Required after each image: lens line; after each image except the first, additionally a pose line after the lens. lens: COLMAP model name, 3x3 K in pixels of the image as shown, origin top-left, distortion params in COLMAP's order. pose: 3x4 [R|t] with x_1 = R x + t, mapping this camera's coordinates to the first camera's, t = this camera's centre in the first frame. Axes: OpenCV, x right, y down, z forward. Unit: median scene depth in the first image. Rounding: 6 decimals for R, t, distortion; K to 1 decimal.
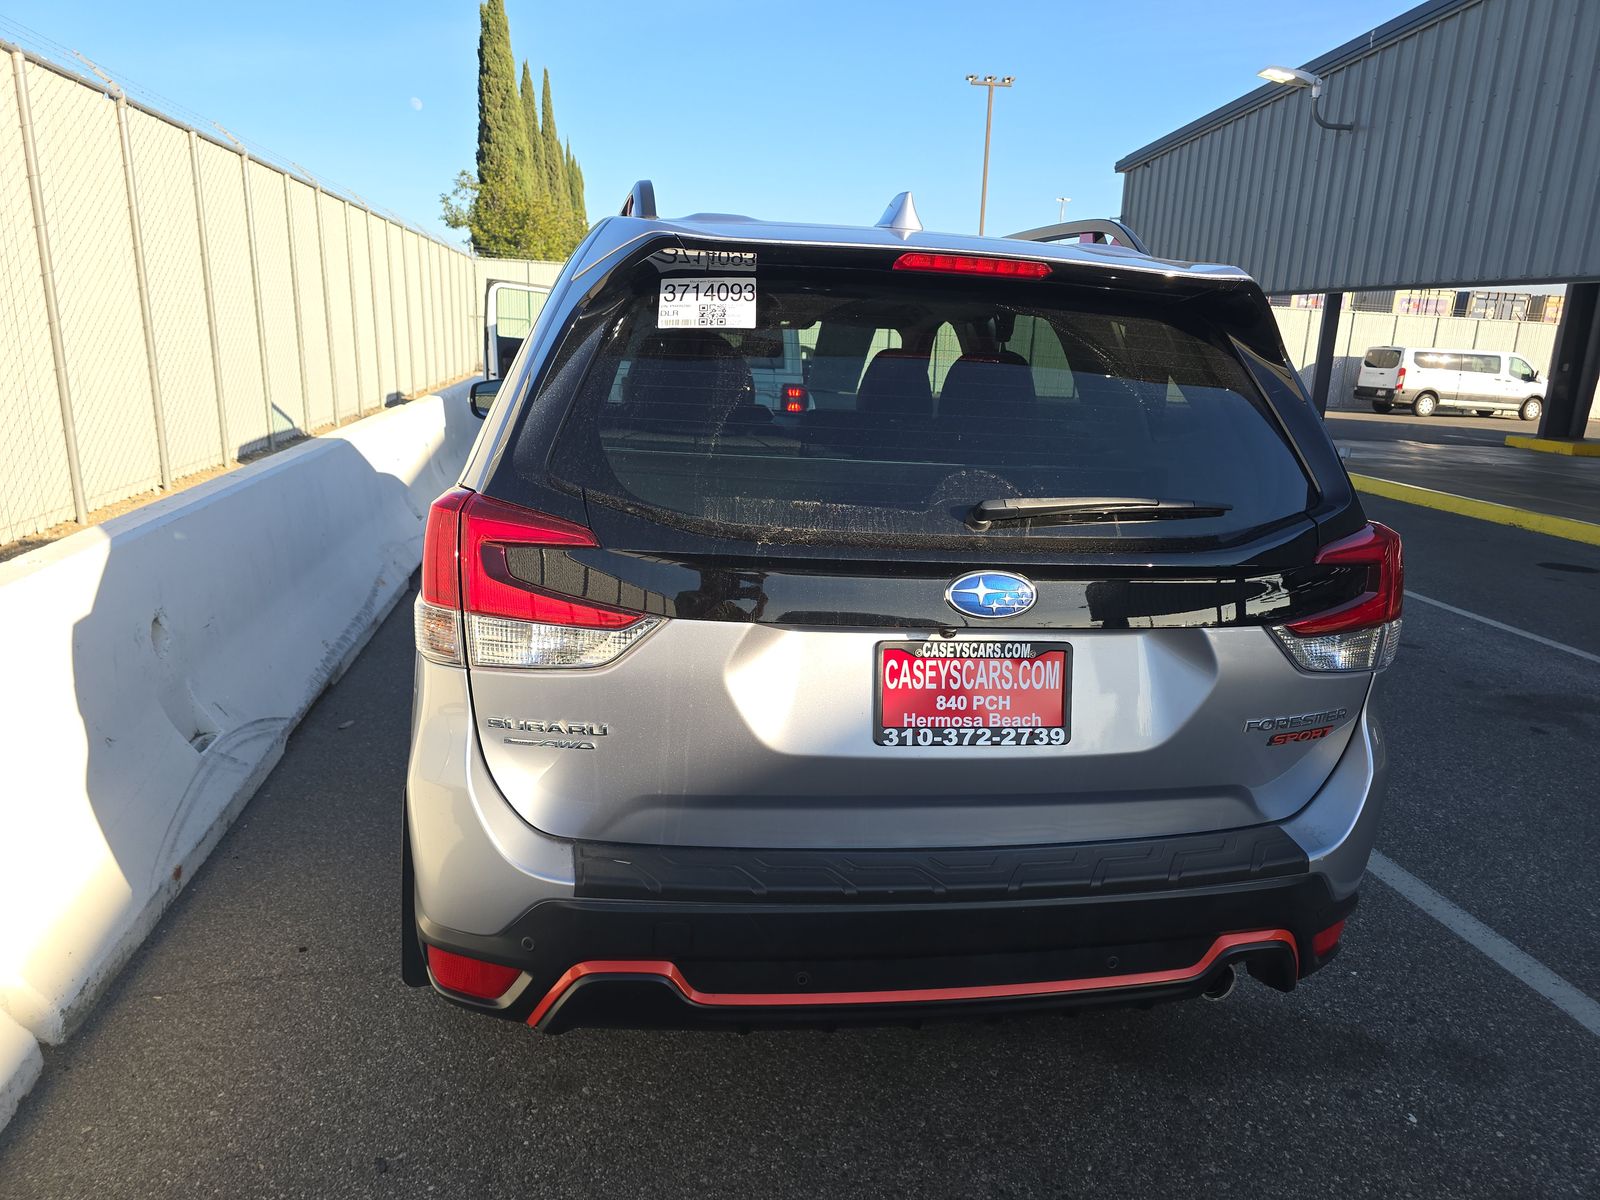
lens RADIAL K [[1066.0, 0, 805.6], [0, 1066.0, 595.8], [0, 0, 1]] dist [0.028842, -0.026397]
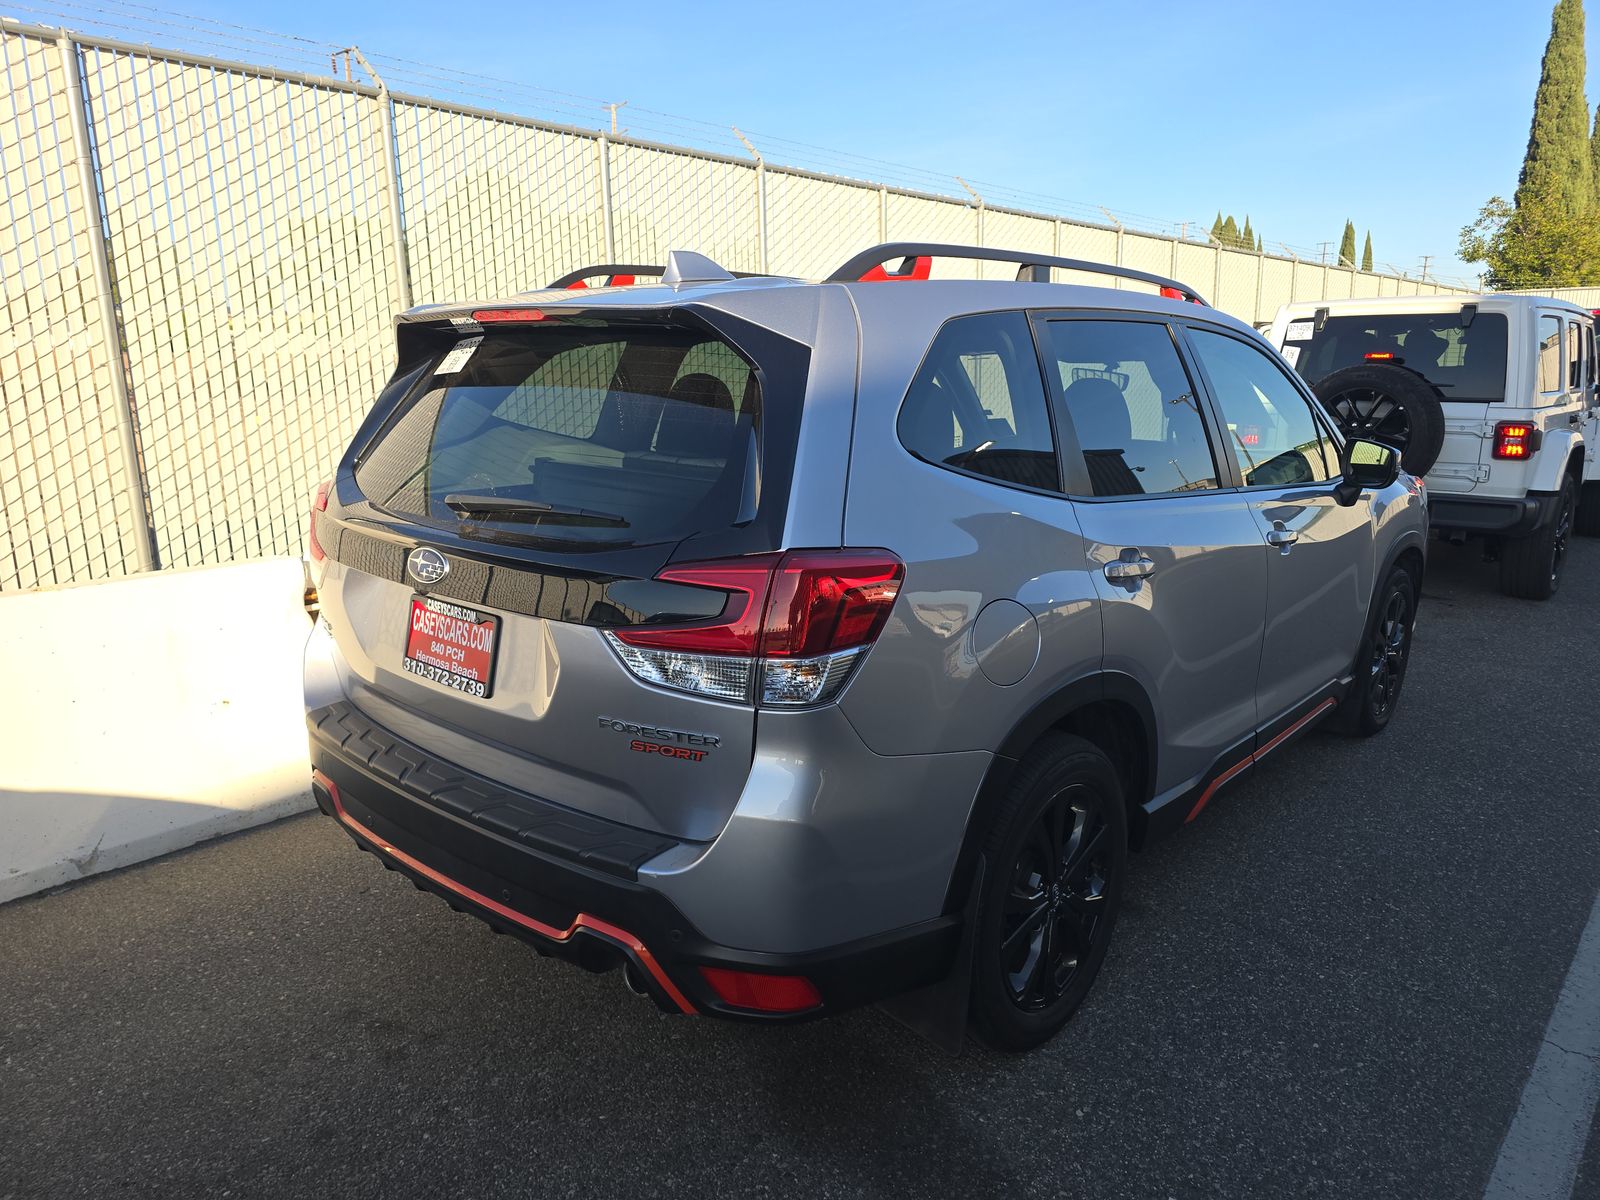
lens RADIAL K [[1066.0, 0, 805.6], [0, 1066.0, 595.8], [0, 0, 1]] dist [0.028842, -0.026397]
pose [[0.631636, 0.112903, -0.767000, 1.410211], [-0.147915, 0.988715, 0.023730, -0.061192], [0.761024, 0.098462, 0.641208, 0.483300]]
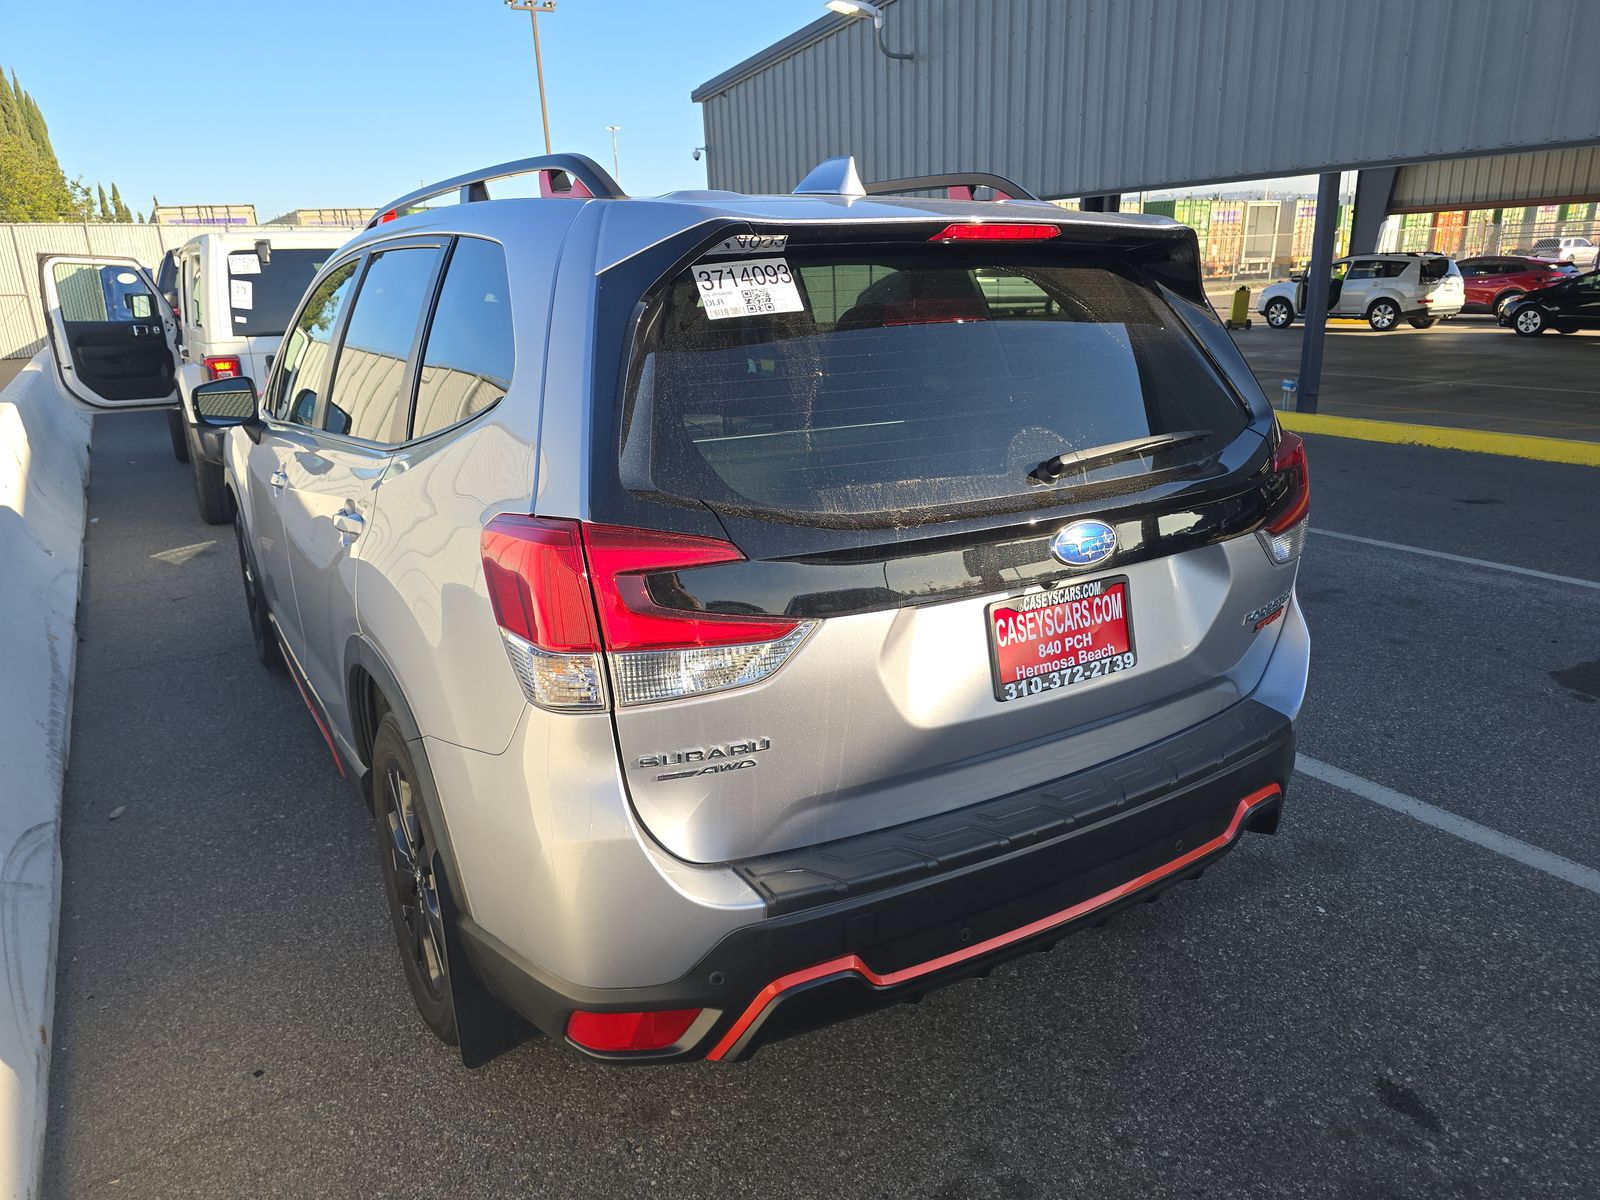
lens RADIAL K [[1066.0, 0, 805.6], [0, 1066.0, 595.8], [0, 0, 1]] dist [0.028842, -0.026397]
pose [[0.927867, -0.174324, 0.329658, -0.426303], [0.155678, 0.984368, 0.082362, -0.076676], [-0.338863, -0.025100, 0.940501, 0.077243]]
